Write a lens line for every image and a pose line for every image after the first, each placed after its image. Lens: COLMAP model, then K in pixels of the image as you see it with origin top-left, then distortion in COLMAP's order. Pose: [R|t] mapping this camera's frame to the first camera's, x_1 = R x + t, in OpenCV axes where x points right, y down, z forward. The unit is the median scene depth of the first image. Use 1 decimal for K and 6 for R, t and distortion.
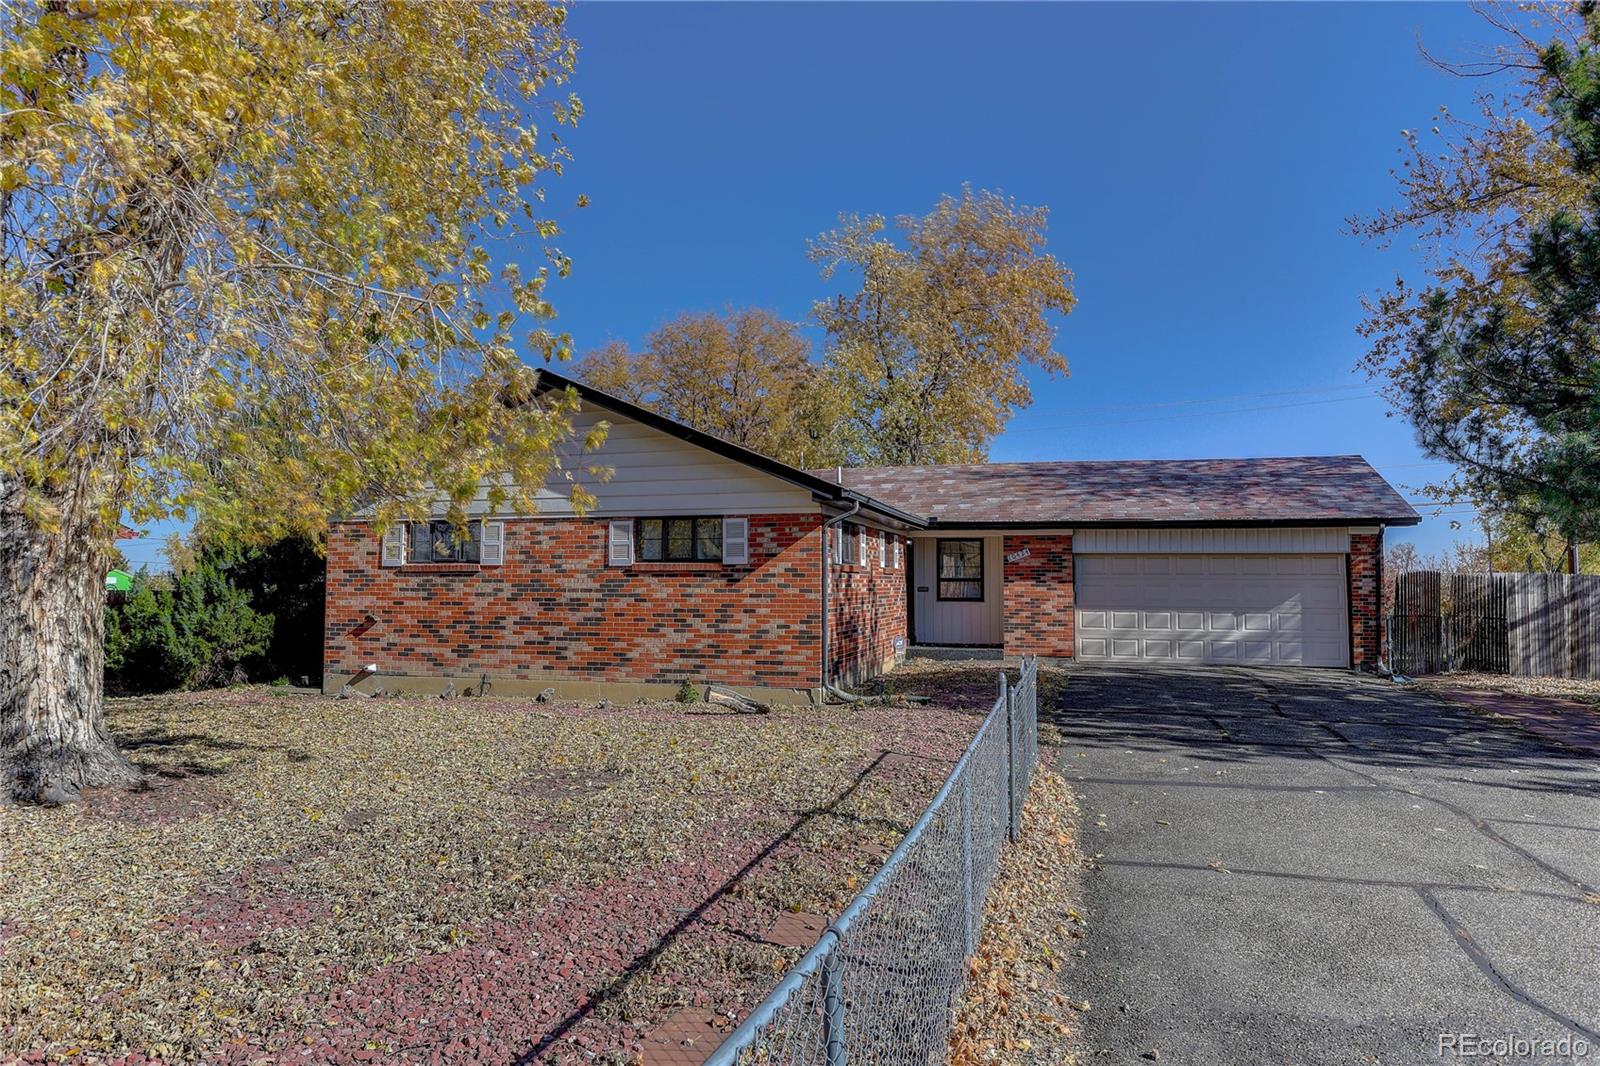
lens RADIAL K [[989.4, 0, 795.9], [0, 989.4, 520.0], [0, 0, 1]] dist [-0.022100, 0.000490]
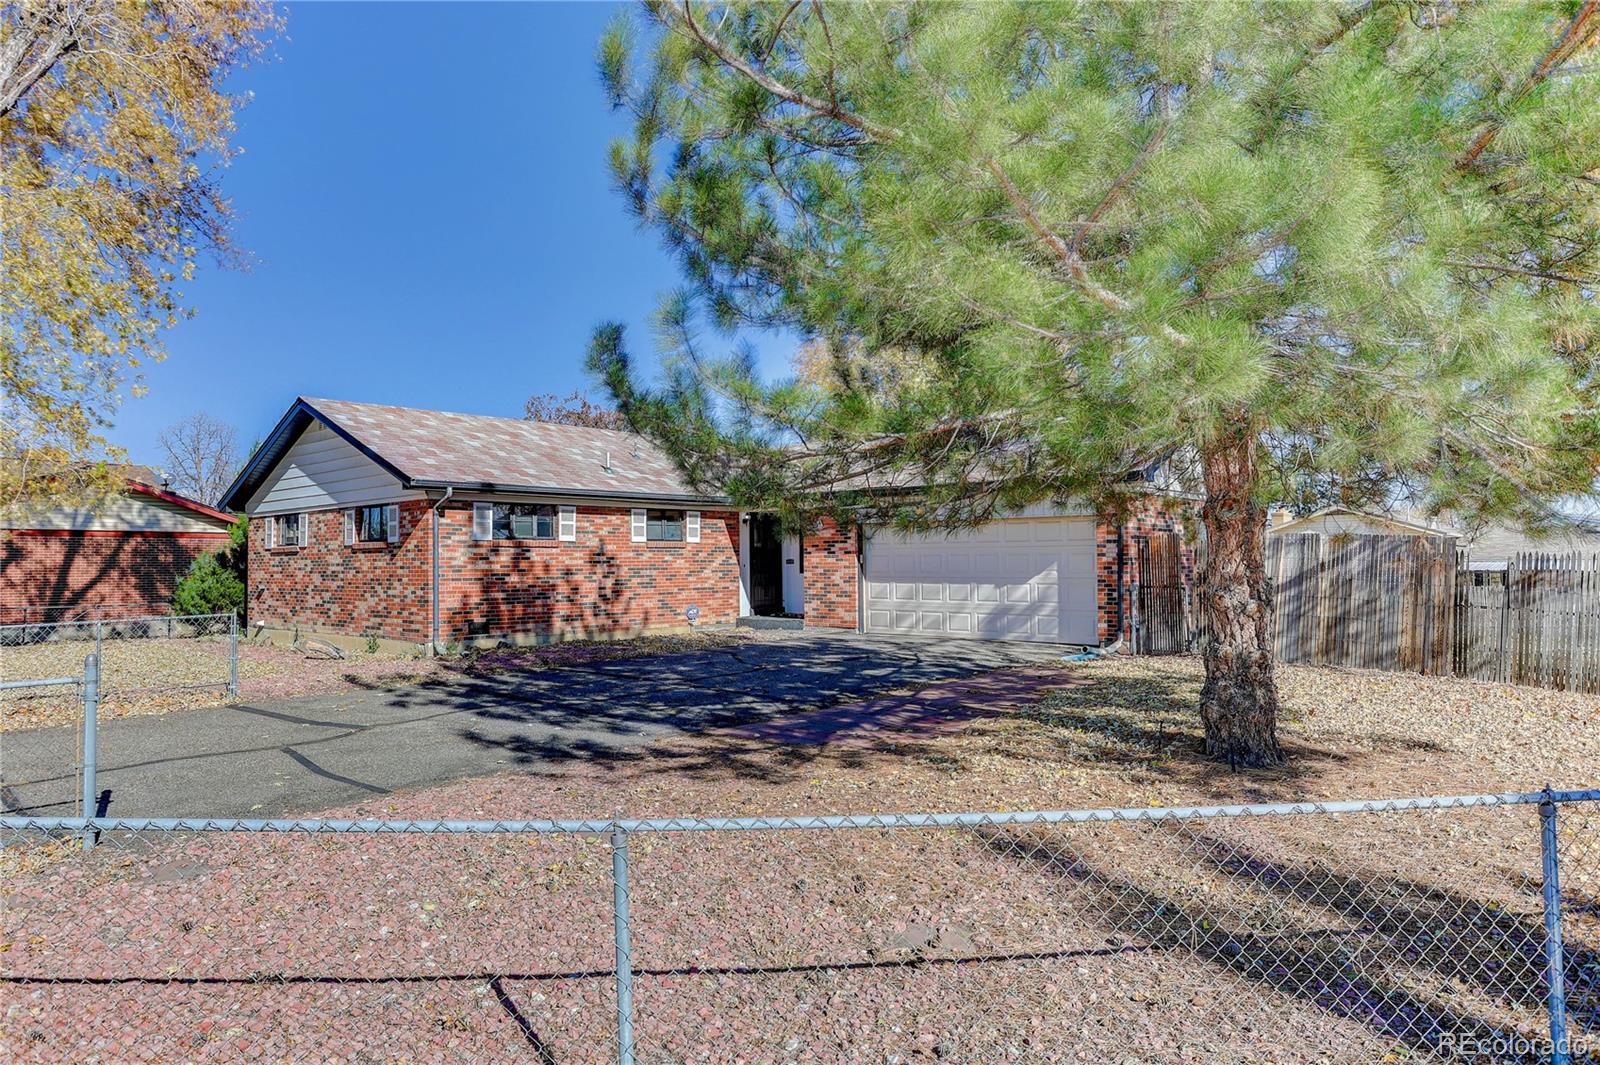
lens RADIAL K [[989.4, 0, 797.8], [0, 989.4, 529.4], [0, 0, 1]] dist [-0.022100, 0.000490]
pose [[0.899688, -0.025768, -0.435773, 0.875651], [0.038952, 0.999013, 0.021347, 0.020518], [0.434793, -0.036179, 0.899804, 0.103323]]
